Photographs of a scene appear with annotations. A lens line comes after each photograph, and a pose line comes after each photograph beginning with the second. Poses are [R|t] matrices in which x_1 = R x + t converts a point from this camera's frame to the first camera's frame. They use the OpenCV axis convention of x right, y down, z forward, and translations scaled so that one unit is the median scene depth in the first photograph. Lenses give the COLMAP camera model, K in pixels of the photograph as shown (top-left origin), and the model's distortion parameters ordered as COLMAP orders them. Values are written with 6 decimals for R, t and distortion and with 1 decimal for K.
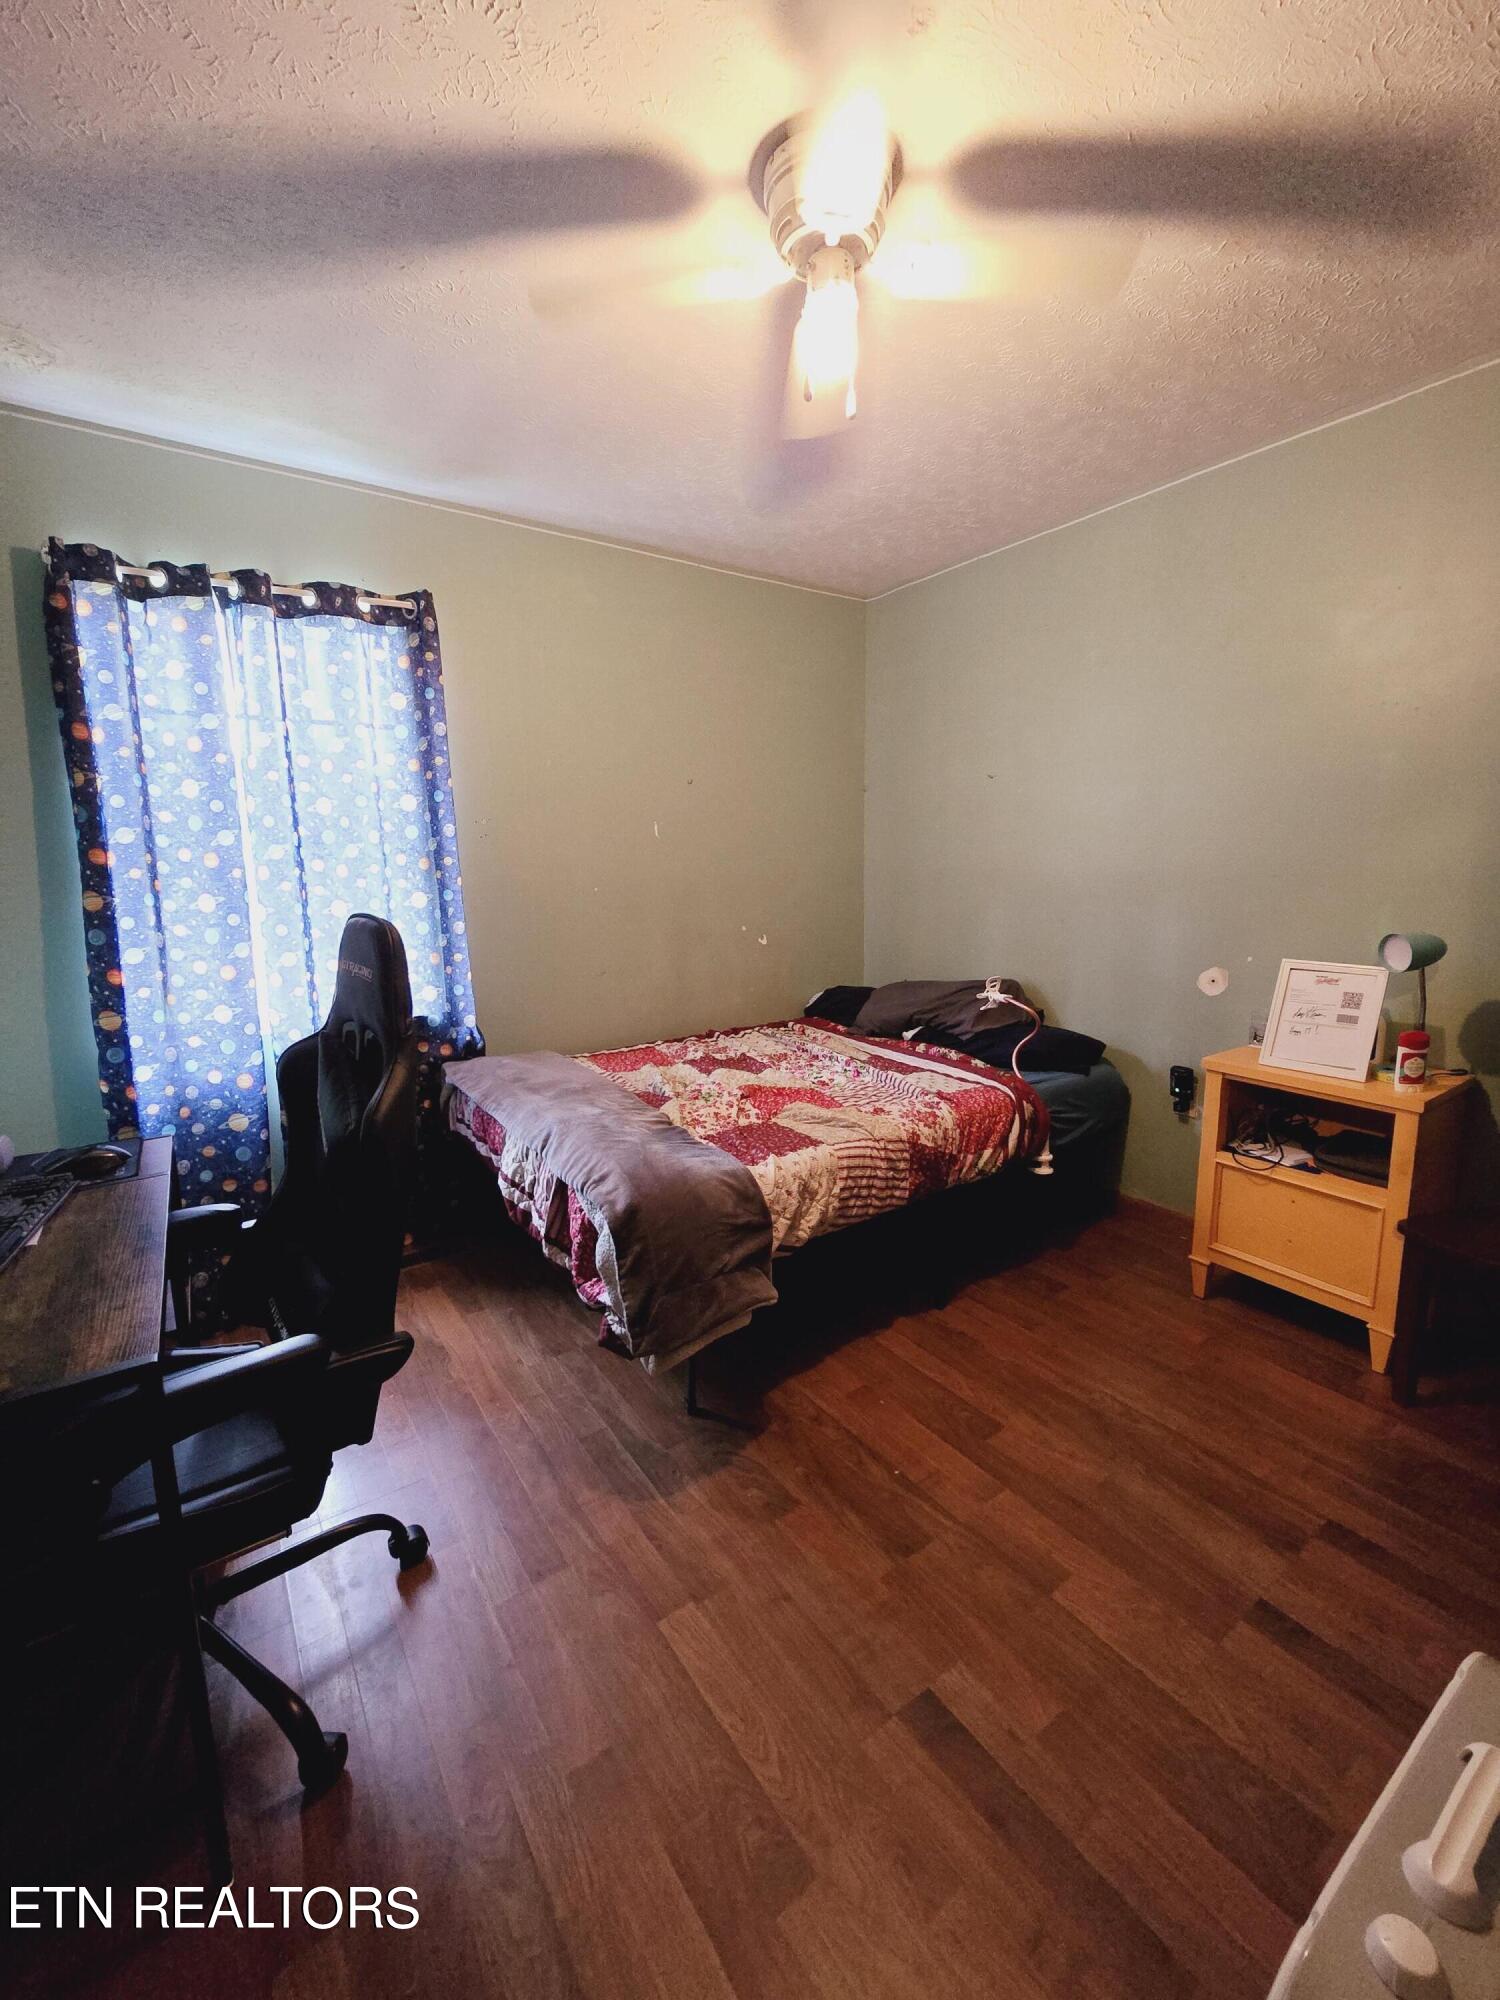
lens RADIAL K [[818.6, 0, 753.5], [0, 818.6, 998.0], [0, 0, 1]] dist [-0.003537, -0.000704]
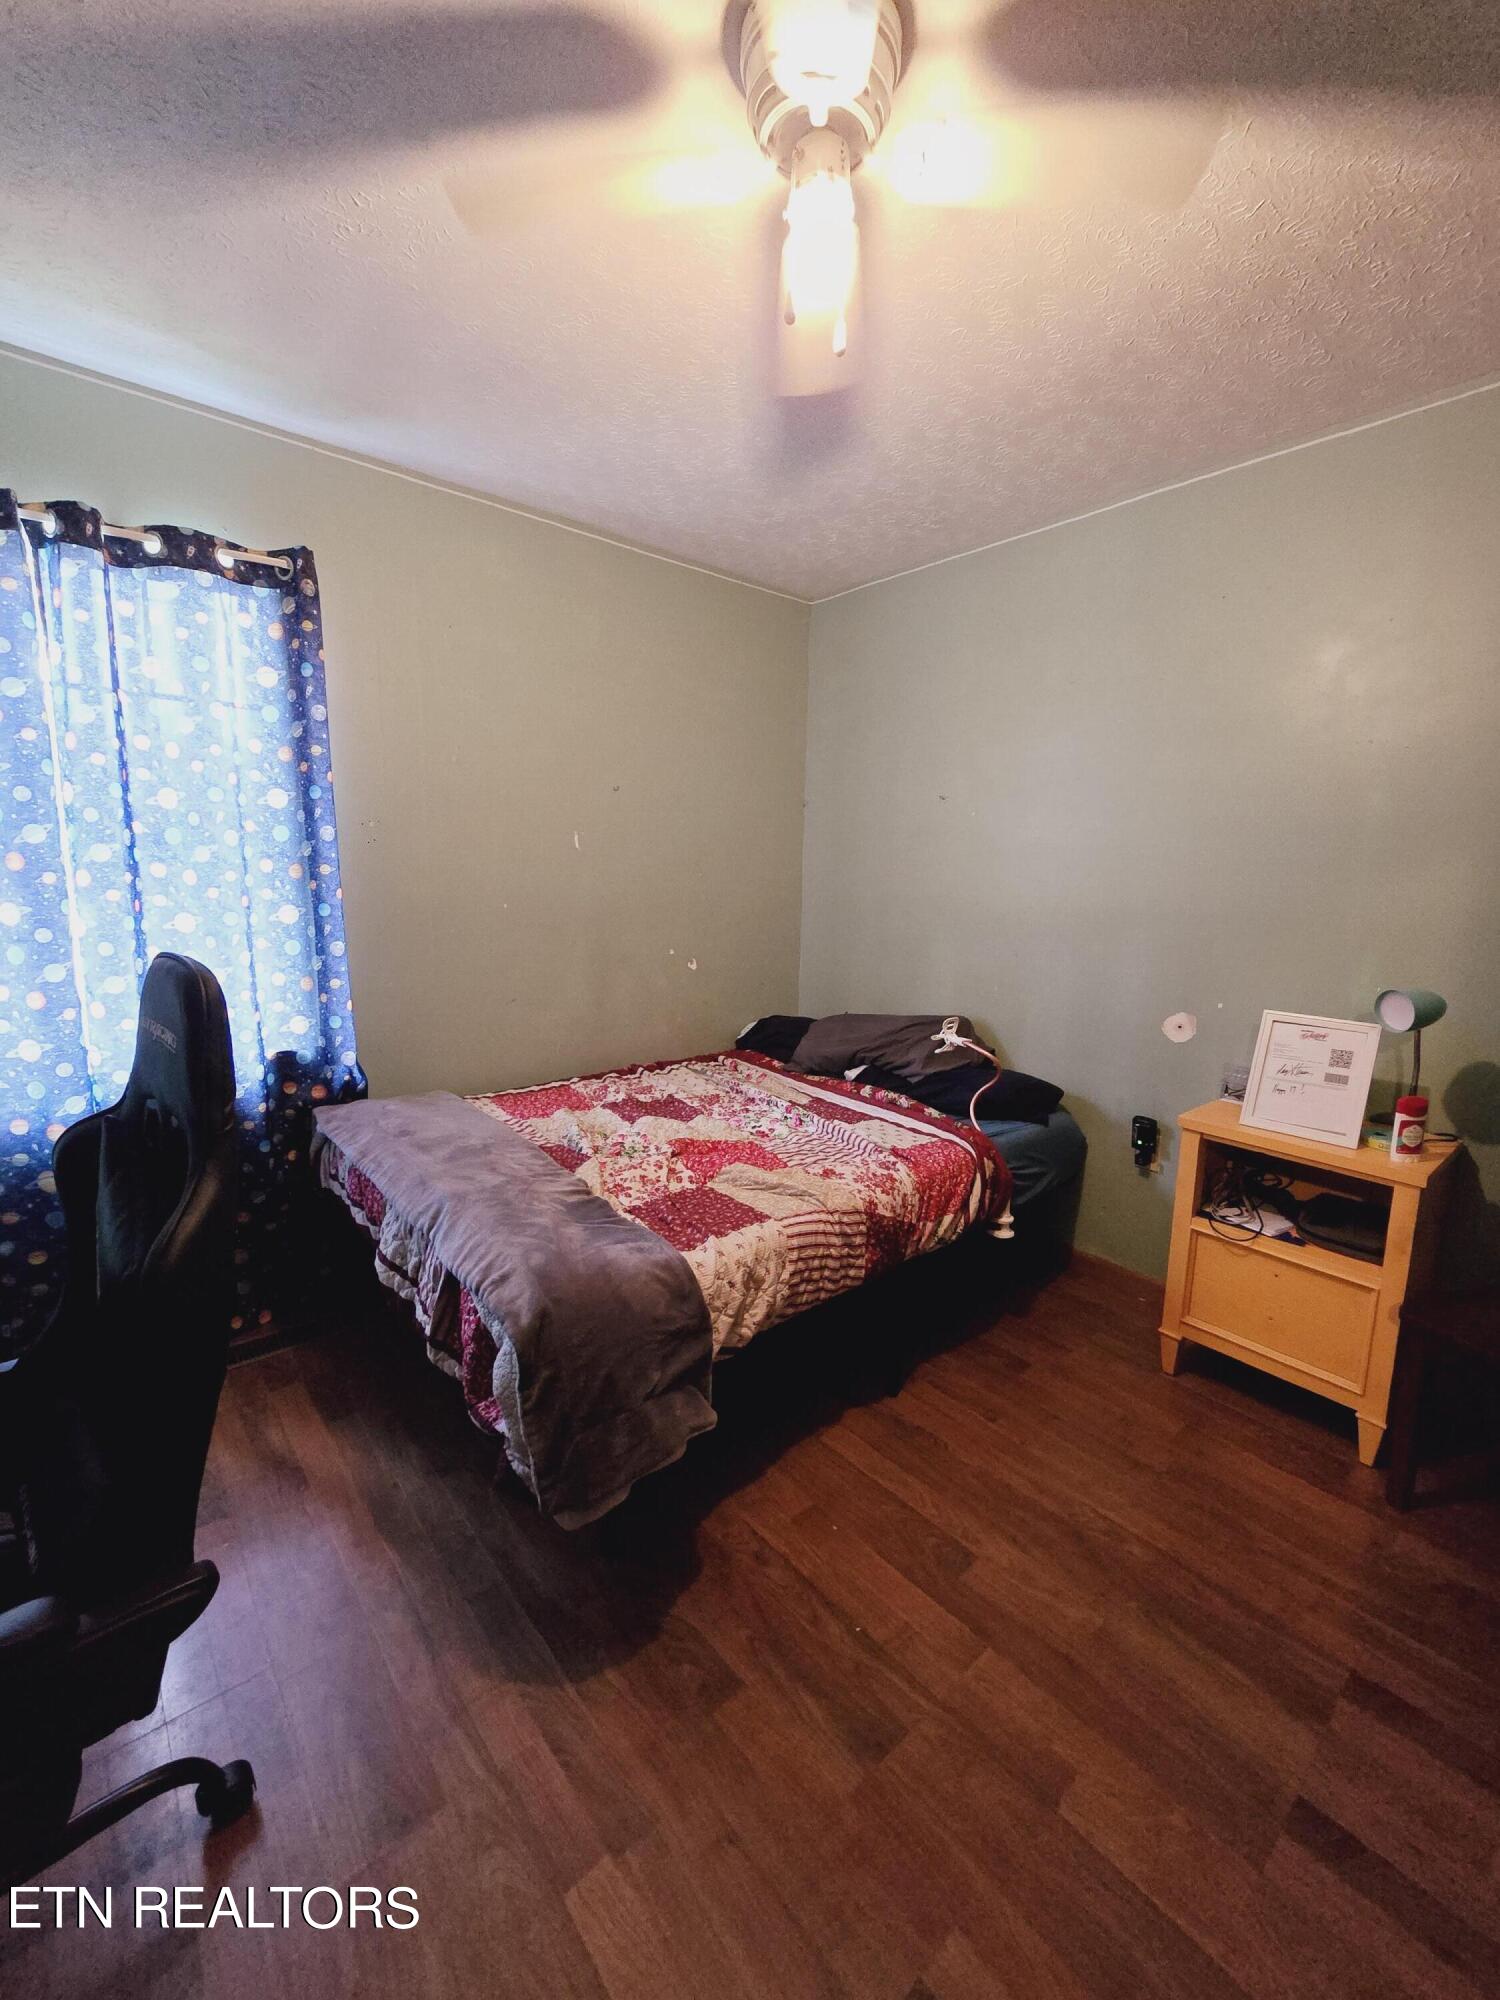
lens RADIAL K [[818.6, 0, 751.6], [0, 818.6, 995.6], [0, 0, 1]] dist [-0.003537, -0.000704]
pose [[0.994627, 0.019939, 0.101585, -0.025120], [-0.018612, 0.999729, -0.013996, -0.042474], [-0.101836, 0.012030, 0.994728, 0.148022]]
